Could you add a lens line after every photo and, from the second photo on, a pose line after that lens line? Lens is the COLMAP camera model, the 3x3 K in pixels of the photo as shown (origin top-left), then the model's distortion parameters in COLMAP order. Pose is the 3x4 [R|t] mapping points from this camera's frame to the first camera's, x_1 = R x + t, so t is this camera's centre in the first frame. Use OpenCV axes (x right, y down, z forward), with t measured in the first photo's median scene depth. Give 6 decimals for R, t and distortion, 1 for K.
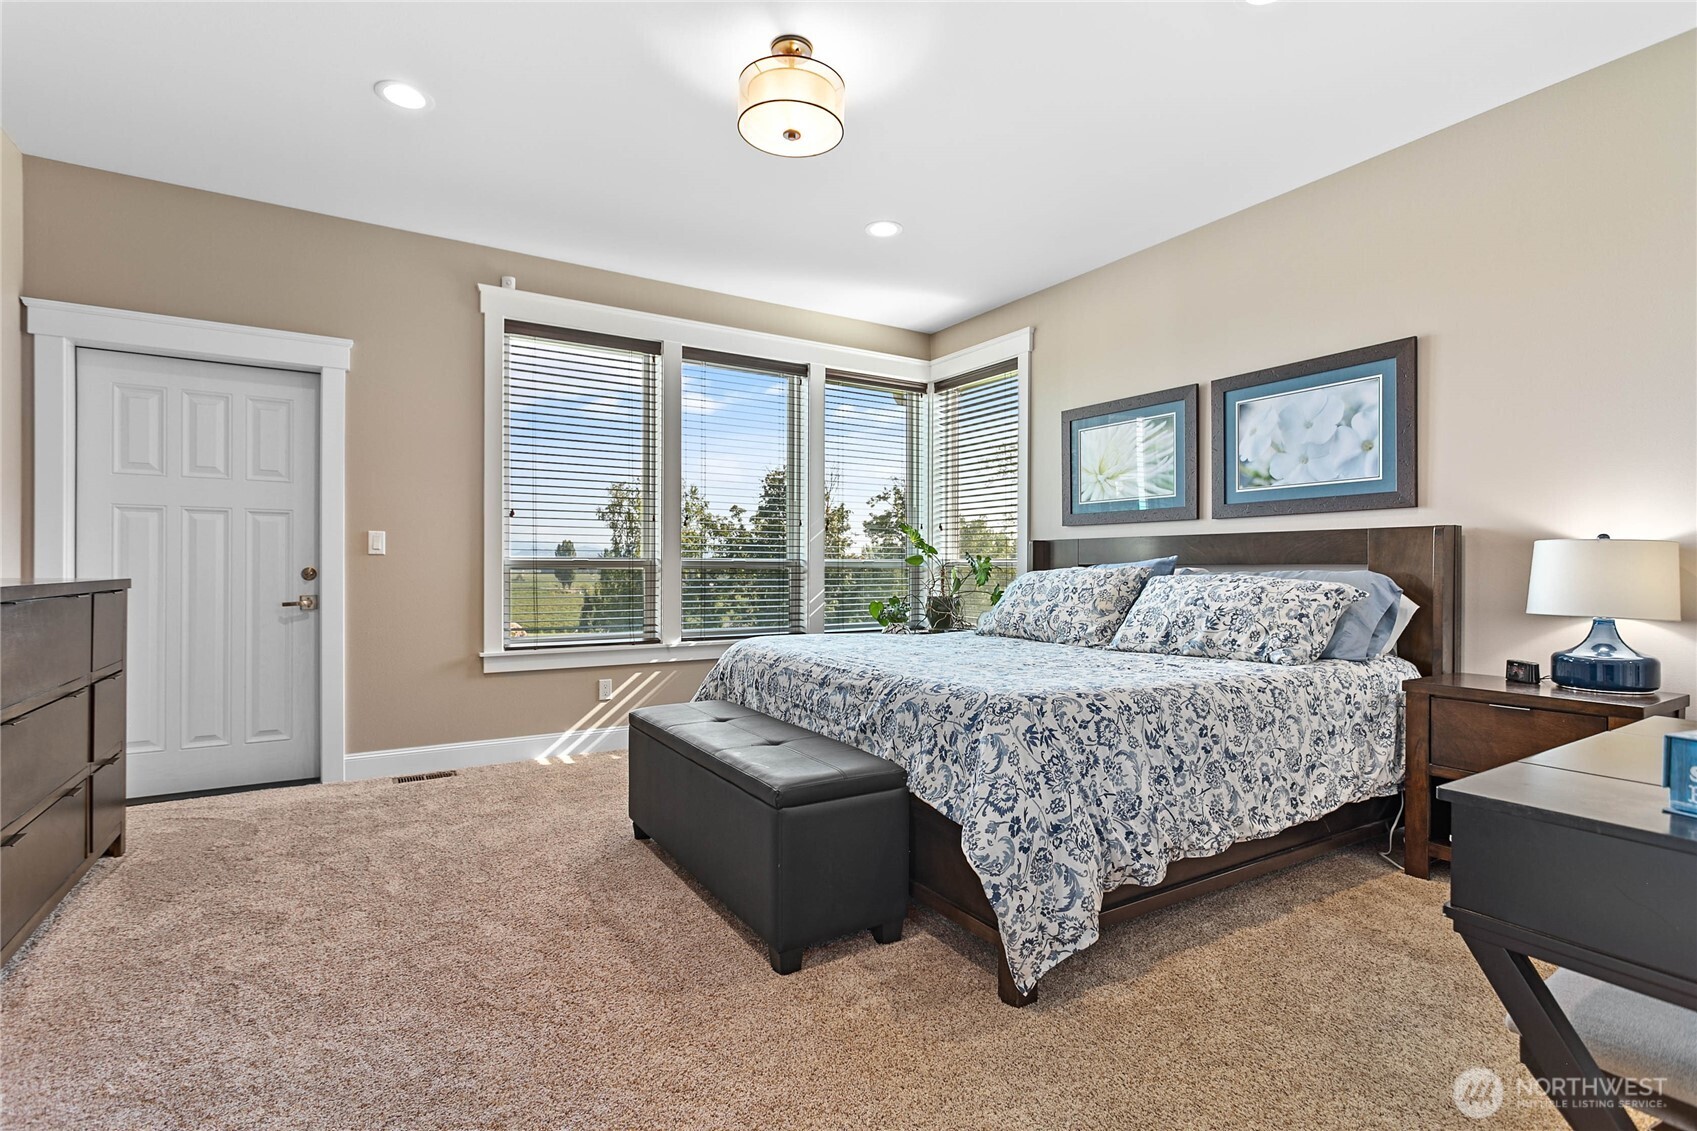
lens RADIAL K [[807.5, 0, 852.6], [0, 807.5, 569.3], [0, 0, 1]] dist [0.000107, 0.001863]
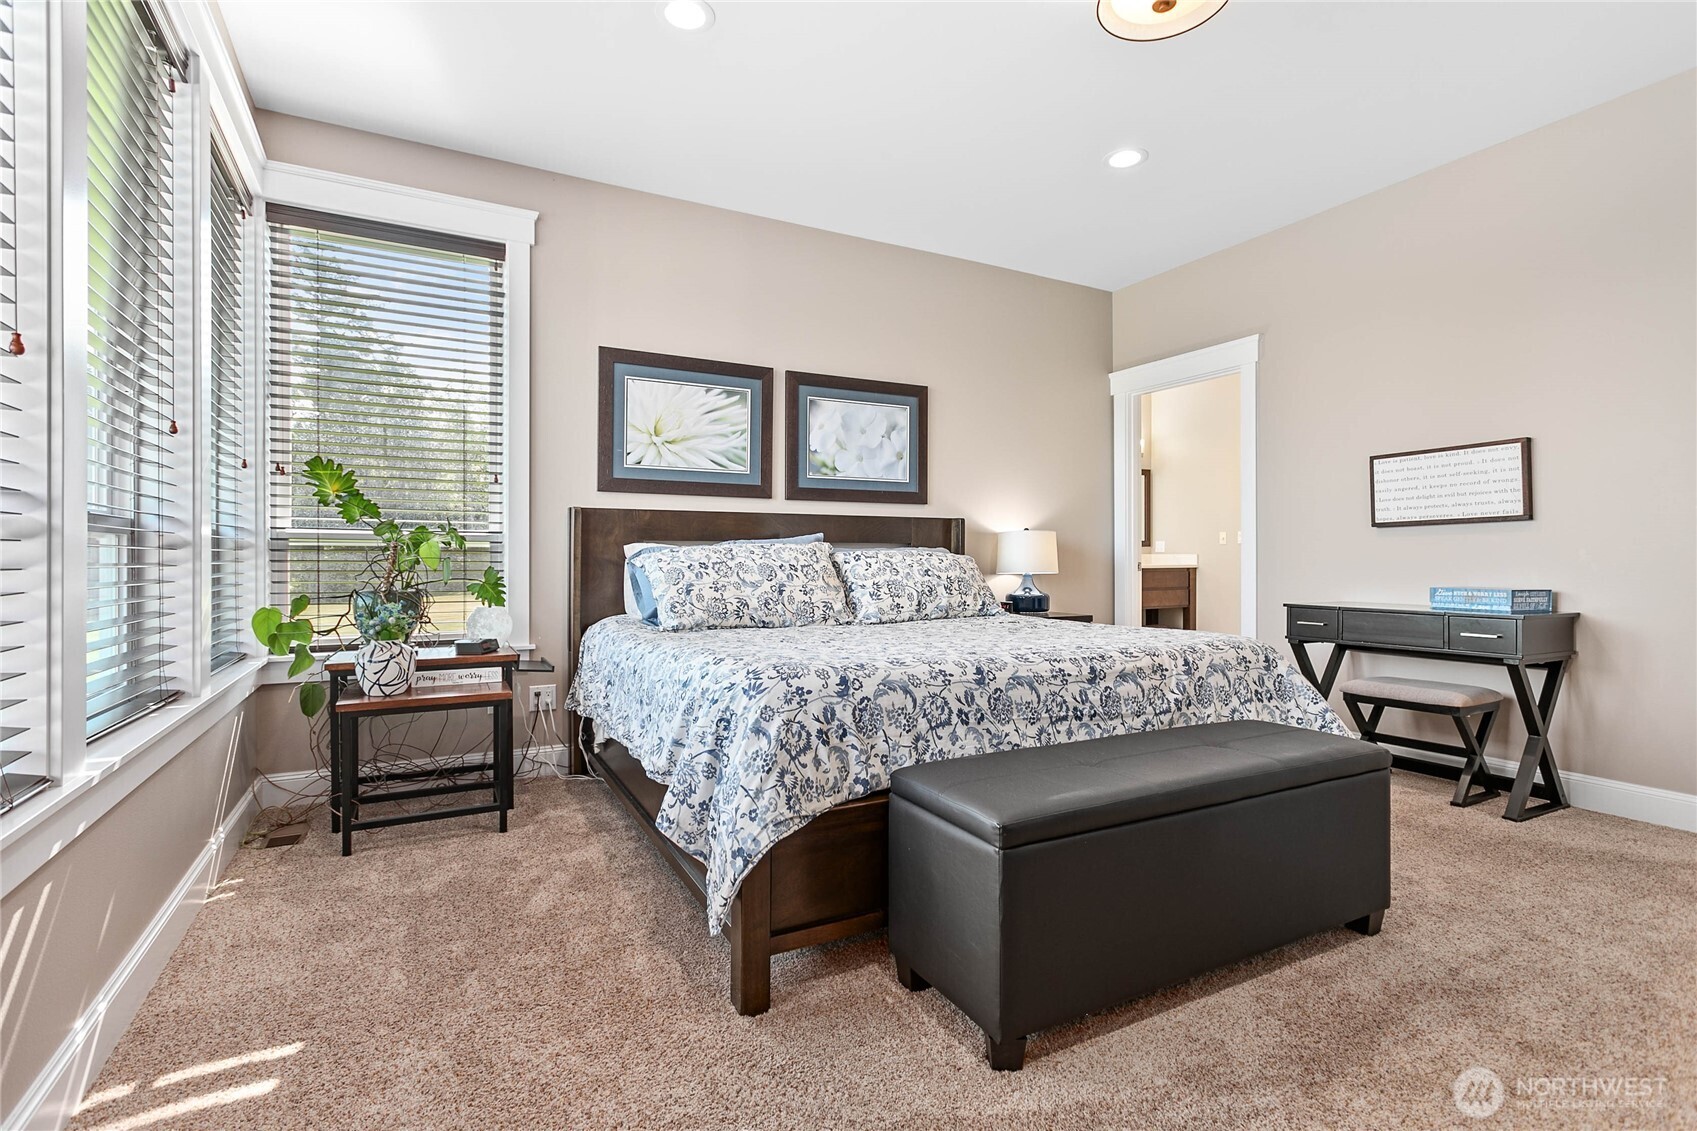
lens RADIAL K [[807.5, 0, 852.7], [0, 807.5, 555.0], [0, 0, 1]] dist [0.000107, 0.001863]
pose [[0.069107, 0.000024, 0.997609, -0.669857], [0.002337, 0.999997, -0.000186, 0.012458], [-0.997607, 0.002345, 0.069106, 0.915131]]
